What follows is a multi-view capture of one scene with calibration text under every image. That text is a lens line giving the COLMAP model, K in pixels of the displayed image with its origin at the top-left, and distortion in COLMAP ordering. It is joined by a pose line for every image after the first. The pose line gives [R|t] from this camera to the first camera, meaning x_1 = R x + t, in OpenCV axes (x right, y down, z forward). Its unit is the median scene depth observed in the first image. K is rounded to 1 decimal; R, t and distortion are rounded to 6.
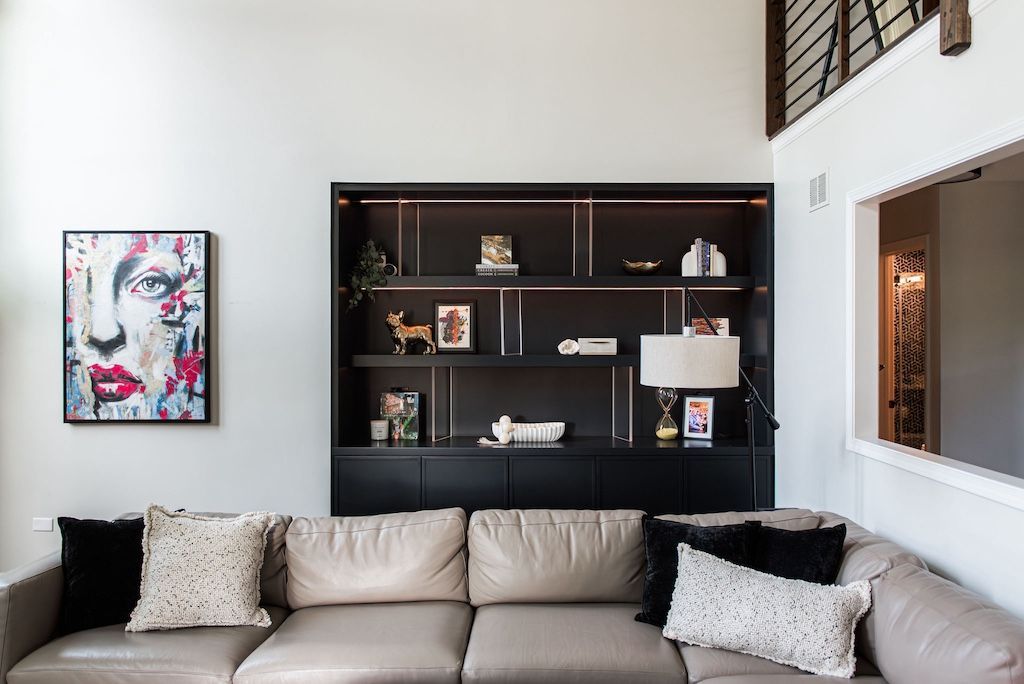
lens RADIAL K [[824.8, 0, 512.0], [0, 824.8, 342.0], [0, 0, 1]] dist [0.006633, 0.000719]
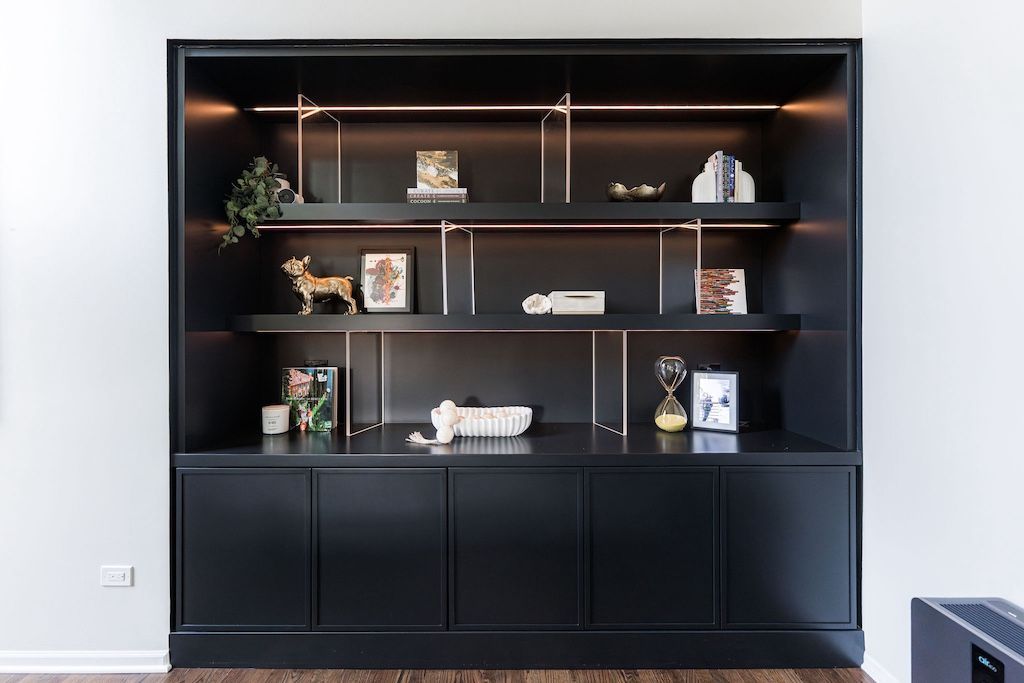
lens RADIAL K [[432.9, 0, 492.8], [0, 432.9, 335.8], [0, 0, 1]] dist [0.000274, 0.000030]
pose [[0.999982, -0.002098, 0.005667, 0.027681], [0.002100, 0.999998, -0.000267, 0.034064], [-0.005666, 0.000279, 0.999984, 0.621451]]
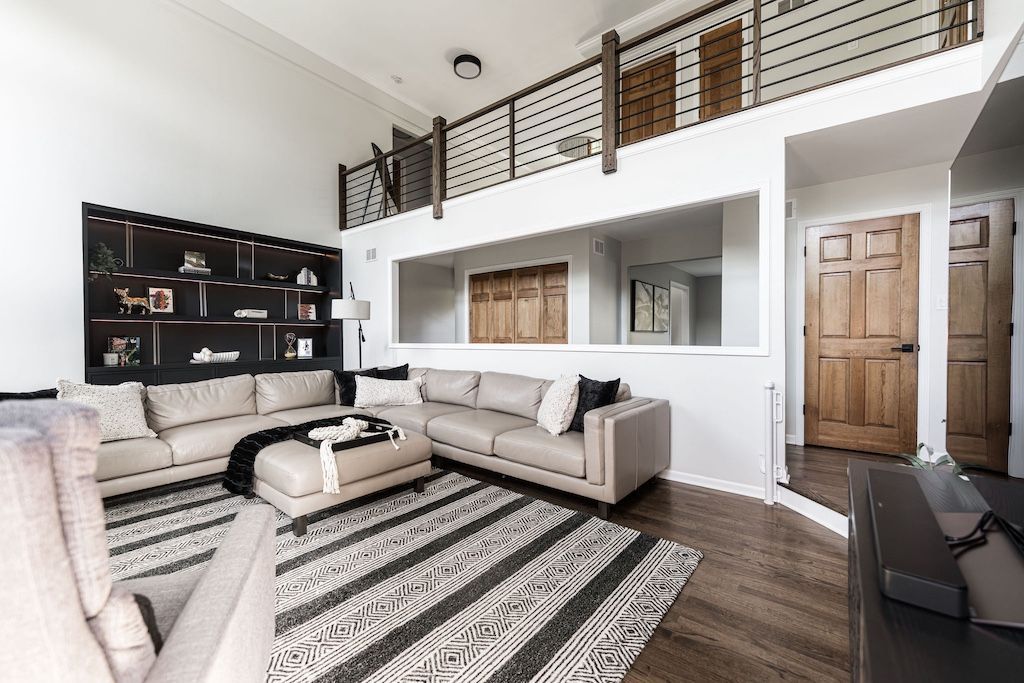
lens RADIAL K [[417.5, 0, 512.0], [0, 417.5, 341.5], [0, 0, 1]] dist [0.001705, 0.000486]
pose [[0.613219, -0.009188, 0.789860, -0.329679], [0.009984, 0.999943, 0.003880, 0.076619], [-0.789850, 0.005506, 0.613275, -0.145102]]
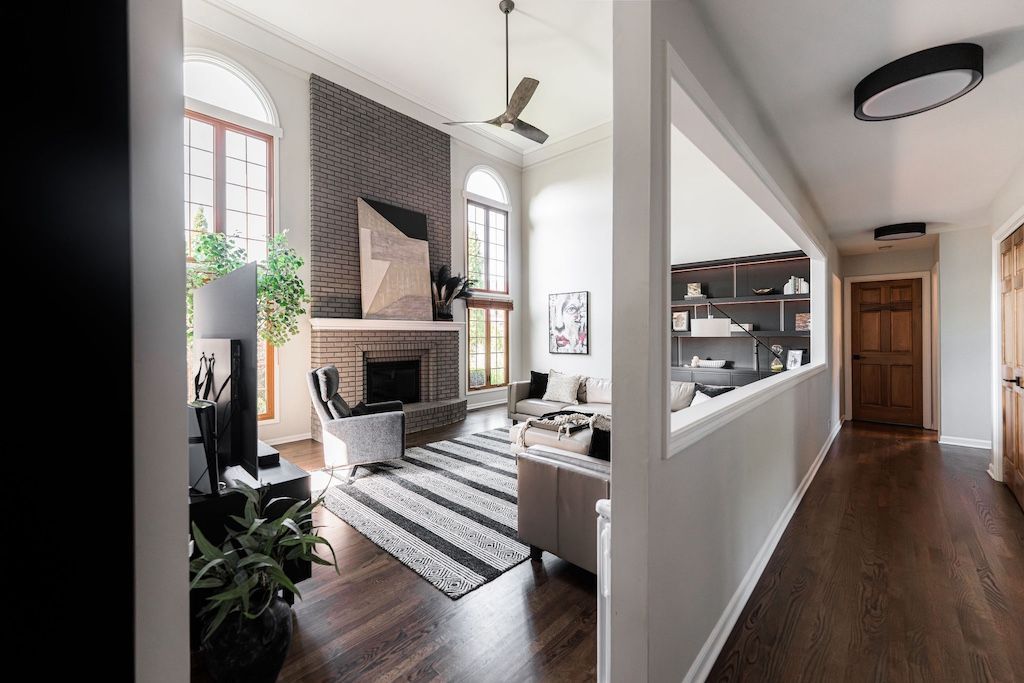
lens RADIAL K [[404.0, 0, 489.9], [0, 404.0, 336.4], [0, 0, 1]] dist [0.000395, 0.000082]
pose [[0.716091, -0.001440, -0.698006, 0.388682], [-0.000624, 0.999996, -0.002703, 0.034205], [0.698007, 0.002371, 0.716087, -0.296567]]
